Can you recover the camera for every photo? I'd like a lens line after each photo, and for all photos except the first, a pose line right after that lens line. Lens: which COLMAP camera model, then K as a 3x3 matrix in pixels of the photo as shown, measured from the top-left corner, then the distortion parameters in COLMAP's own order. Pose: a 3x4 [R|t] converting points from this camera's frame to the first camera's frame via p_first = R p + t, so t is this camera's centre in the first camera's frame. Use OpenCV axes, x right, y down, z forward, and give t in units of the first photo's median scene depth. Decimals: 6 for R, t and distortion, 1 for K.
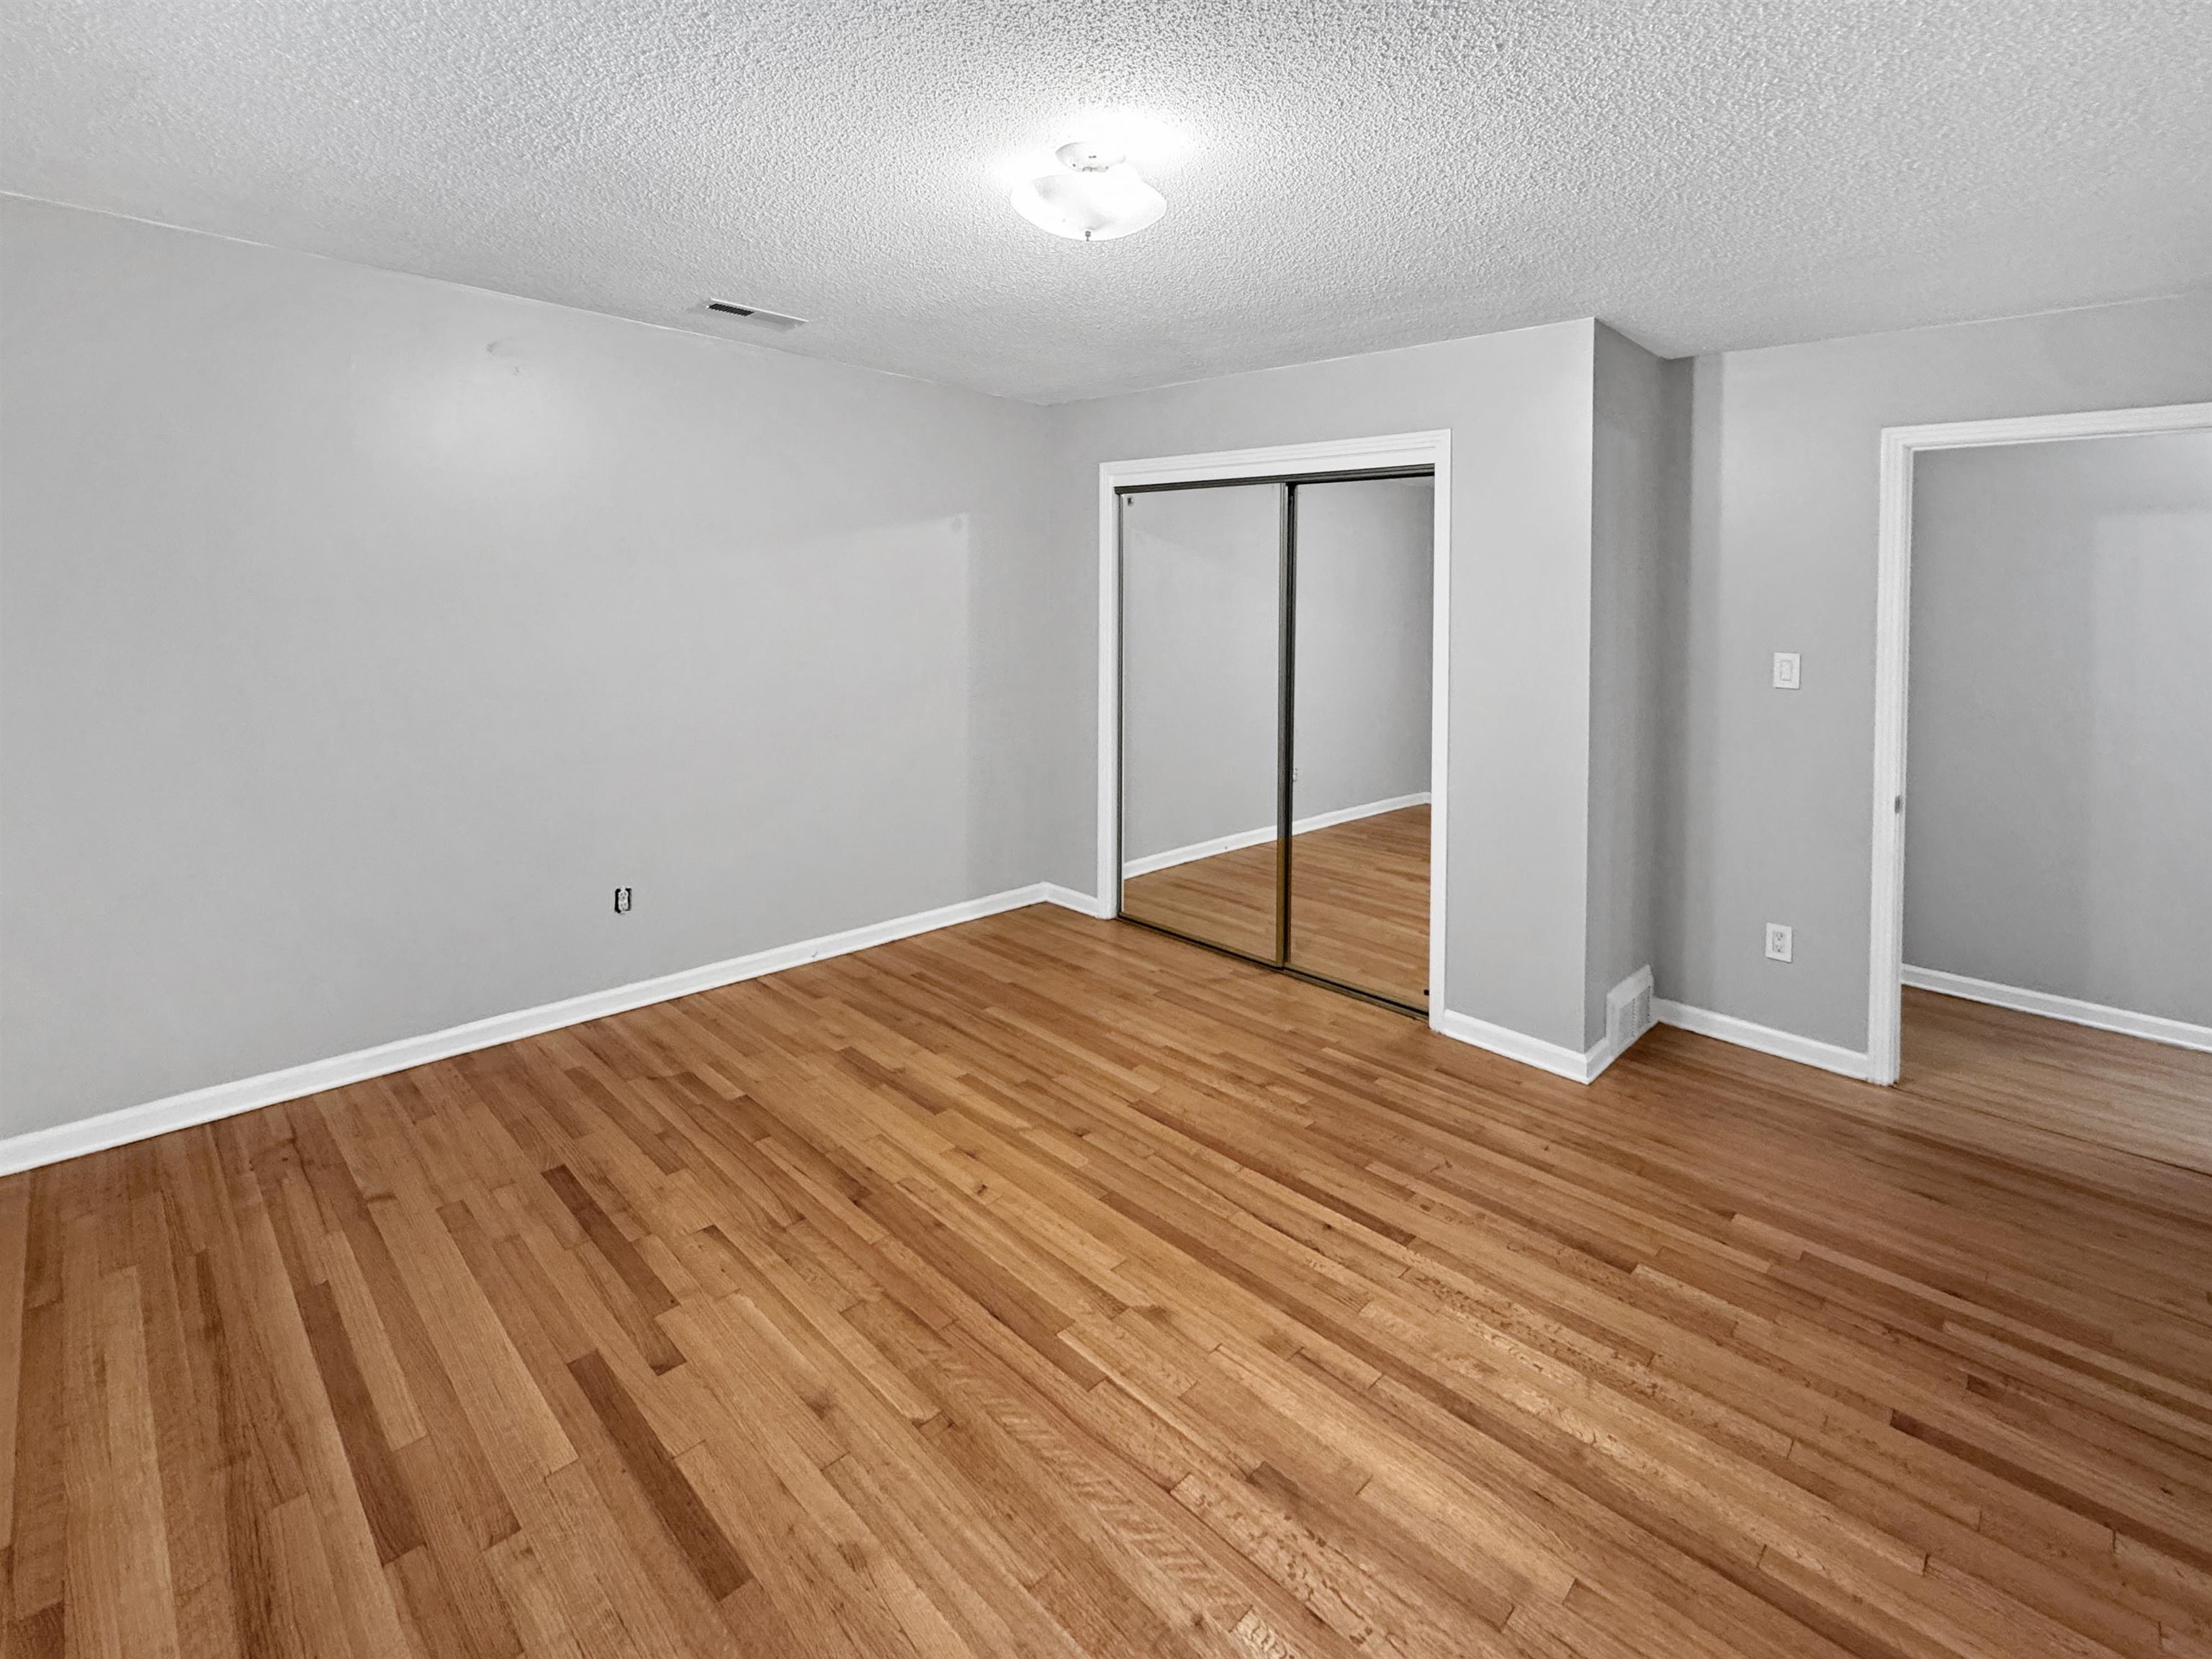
lens RADIAL K [[991.1, 0, 1090.2], [0, 991.1, 839.9], [0, 0, 1]] dist [-0.001656, -0.000268]
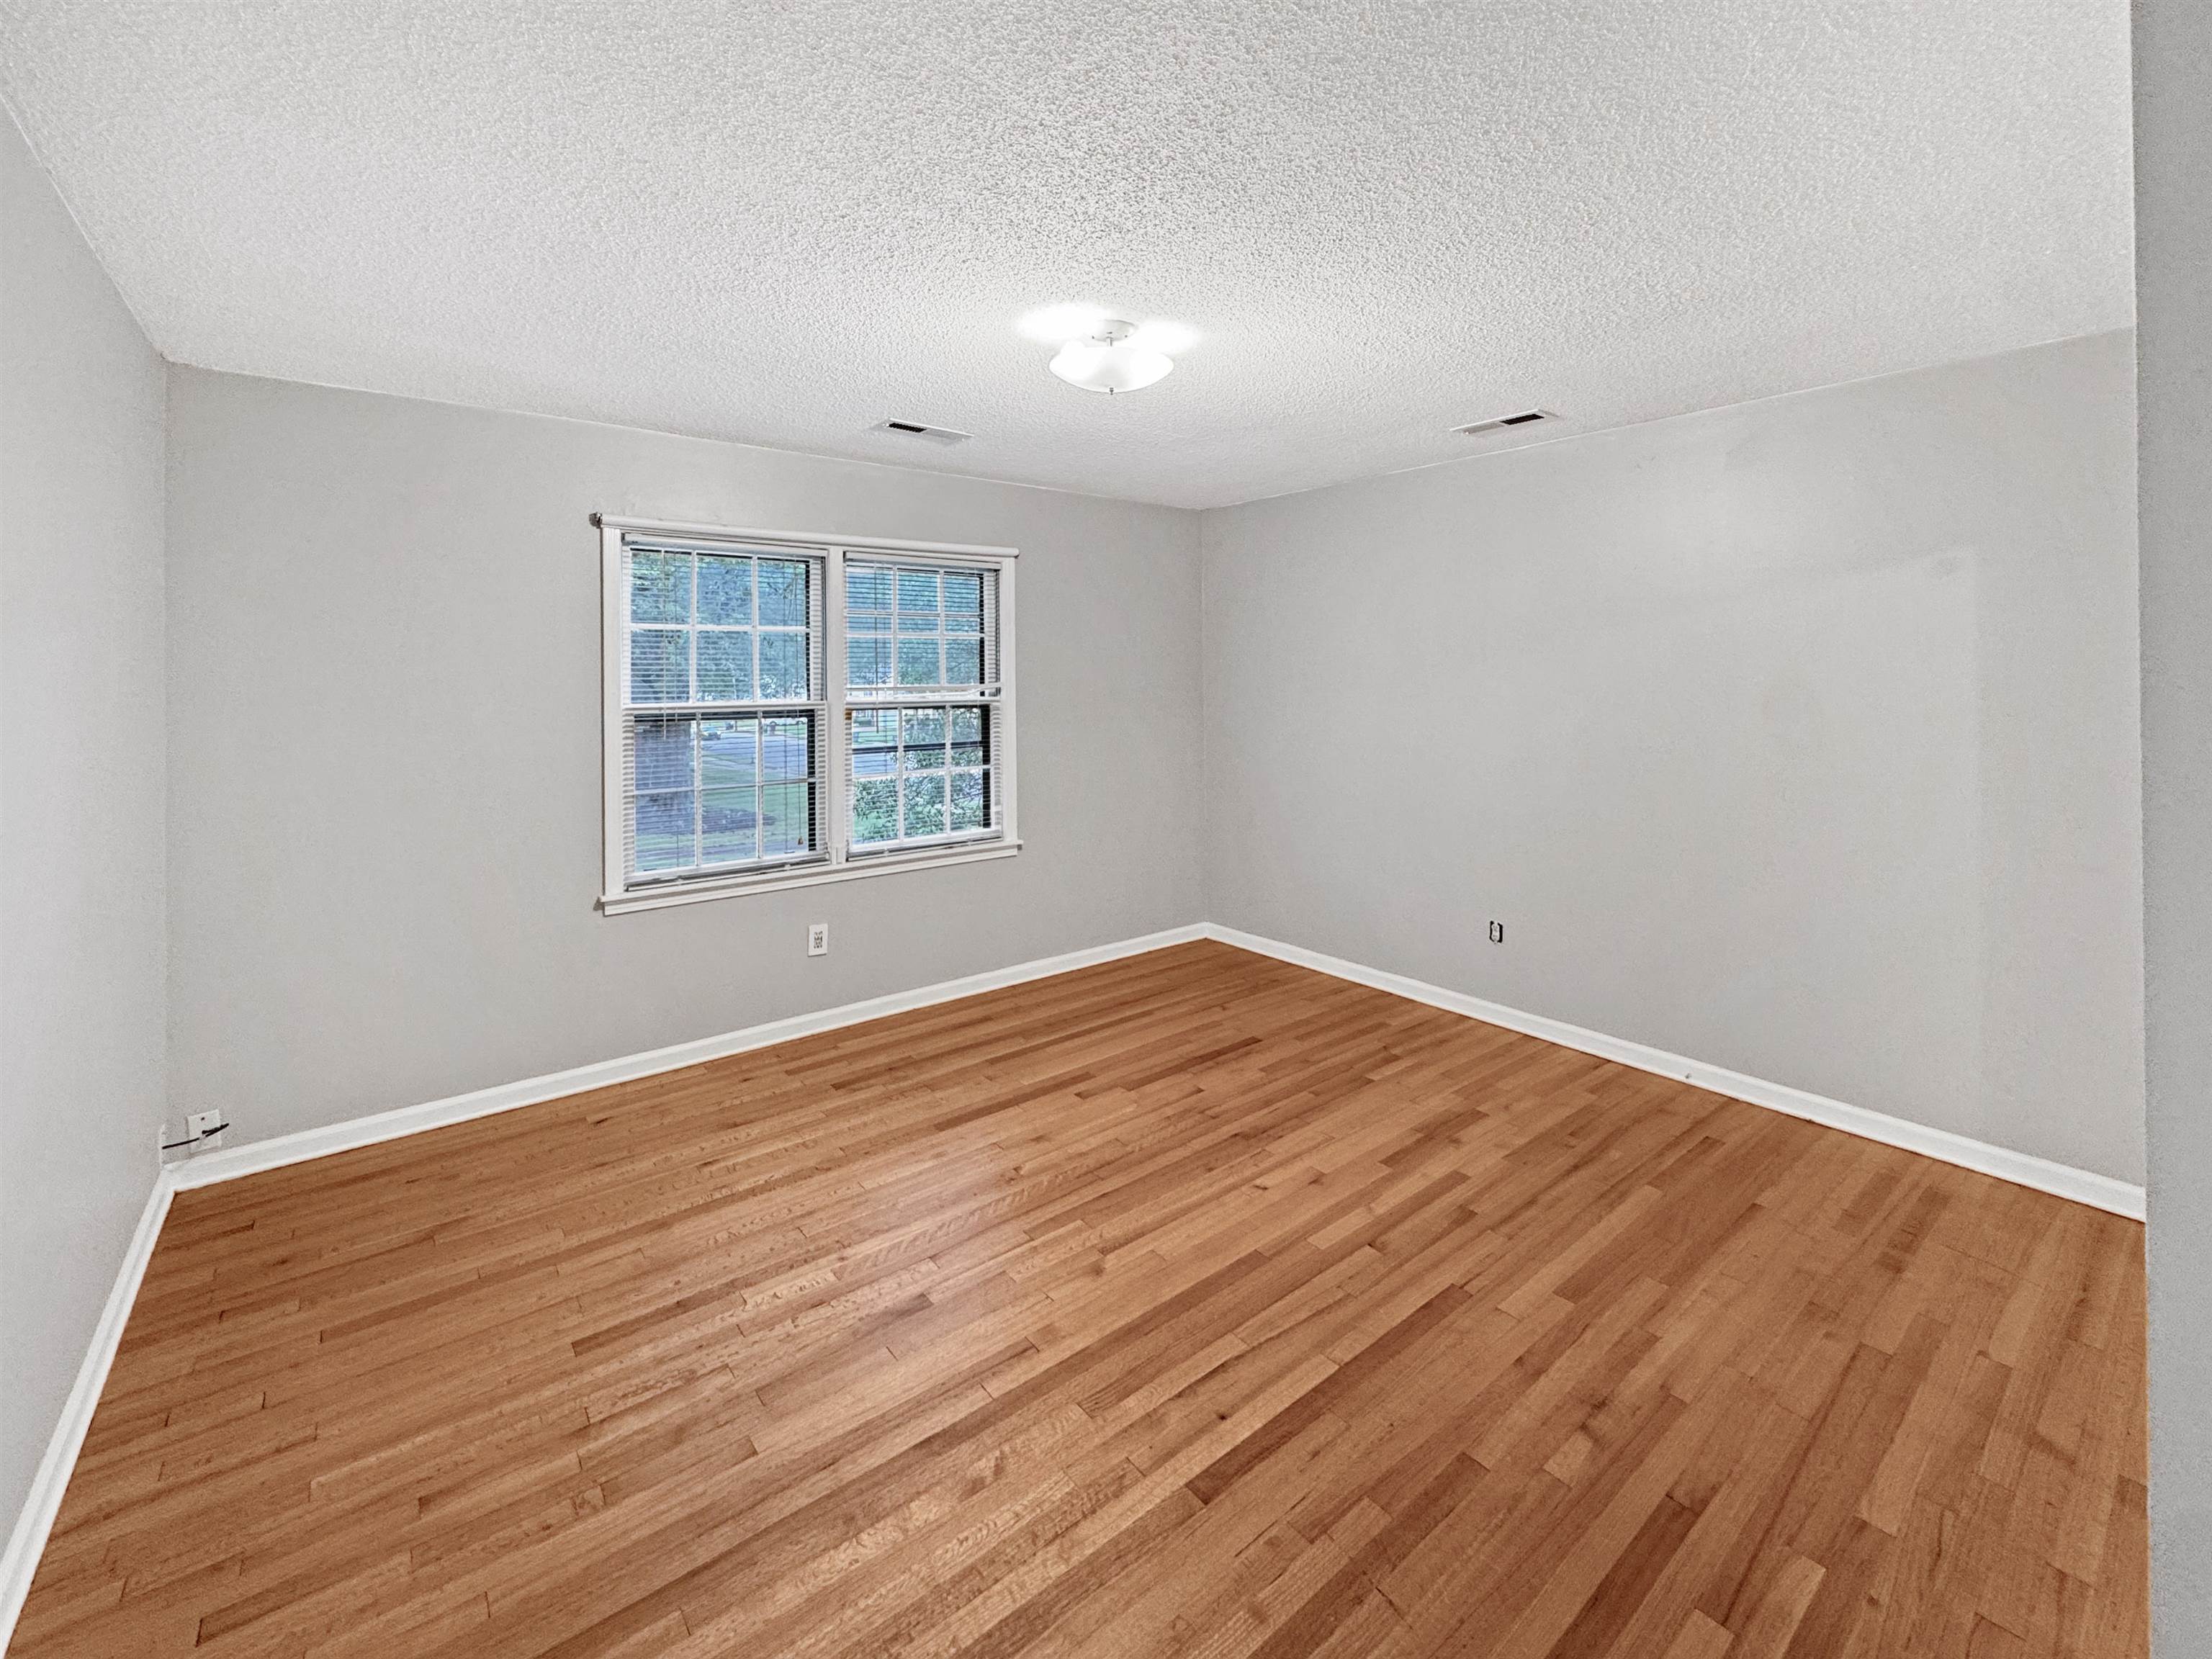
lens RADIAL K [[917.4, 0, 1124.1], [0, 917.4, 850.9], [0, 0, 1]] dist [-0.001306, -0.000232]
pose [[-0.101322, 0.161232, -0.981702, 0.946619], [-0.233016, 0.955485, 0.180976, -0.187520], [0.967180, 0.247089, -0.059242, 0.865807]]
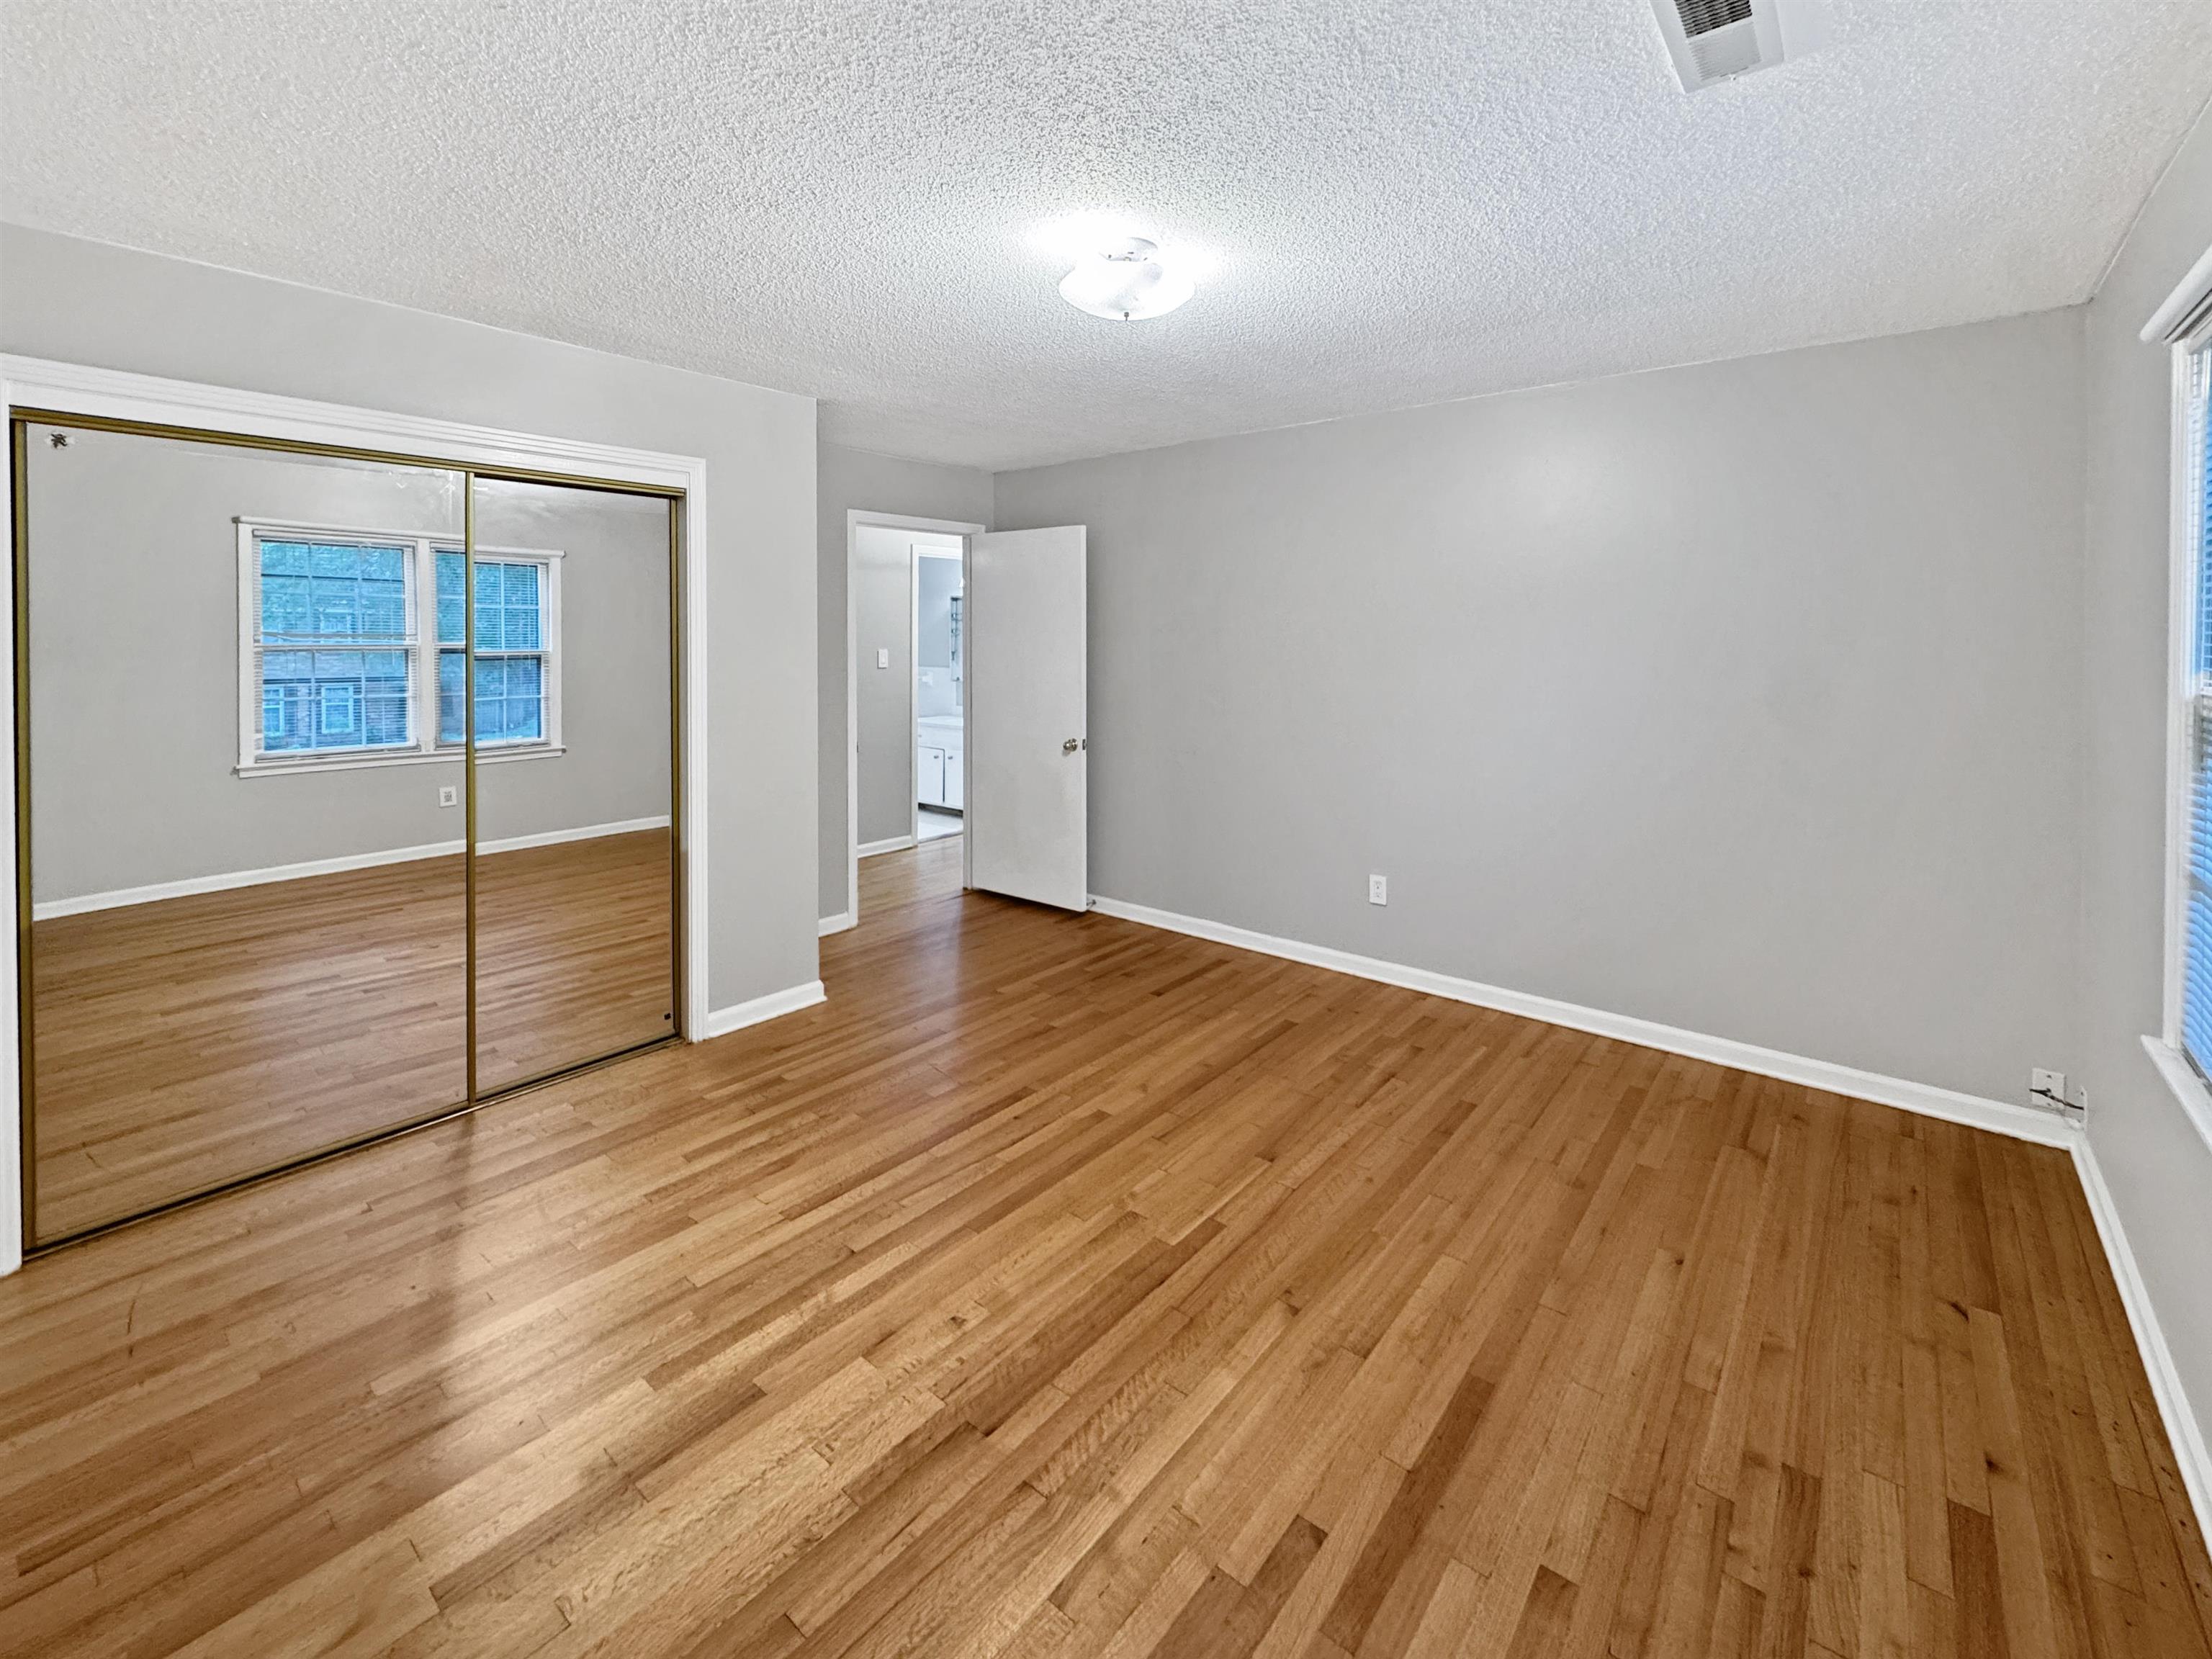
lens RADIAL K [[922.9, 0, 1110.0], [0, 922.9, 837.9], [0, 0, 1]] dist [-0.001029, -0.000278]
pose [[-0.092360, -0.240800, 0.966170, -0.843015], [0.232781, 0.938208, 0.256083, -0.225410], [-0.968134, 0.248558, -0.030599, 0.847543]]
